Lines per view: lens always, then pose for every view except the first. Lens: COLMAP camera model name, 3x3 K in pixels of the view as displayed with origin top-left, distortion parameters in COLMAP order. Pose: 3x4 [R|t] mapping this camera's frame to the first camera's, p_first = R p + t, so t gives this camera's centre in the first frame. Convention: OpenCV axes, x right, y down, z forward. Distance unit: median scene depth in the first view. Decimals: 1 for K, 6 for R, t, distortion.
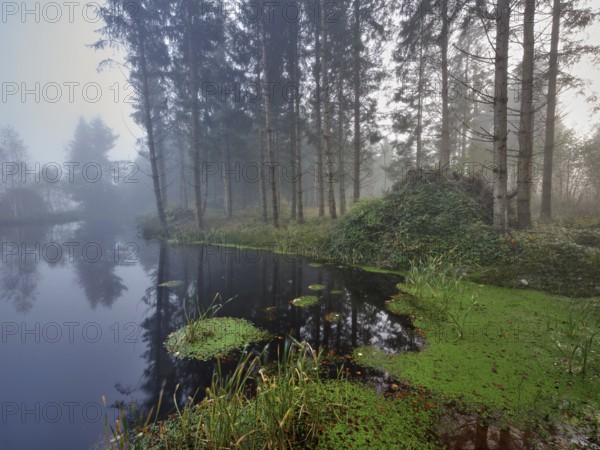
lens RADIAL K [[272.3, 0, 300.0], [0, 272.3, 225.0], [0, 0, 1]] dist [0.001196, -0.000088]
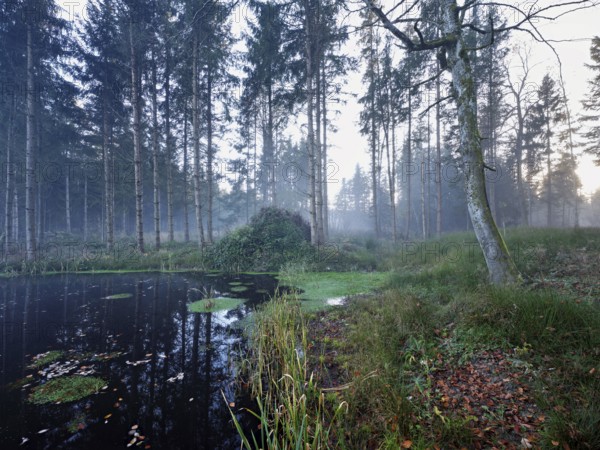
lens RADIAL K [[272.3, 0, 300.0], [0, 272.3, 225.0], [0, 0, 1]] dist [0.001196, -0.000088]
pose [[0.782981, 0.013150, 0.621907, -0.211410], [0.044340, 0.996054, -0.076885, 0.009629], [-0.620463, 0.087775, 0.779308, -0.168998]]
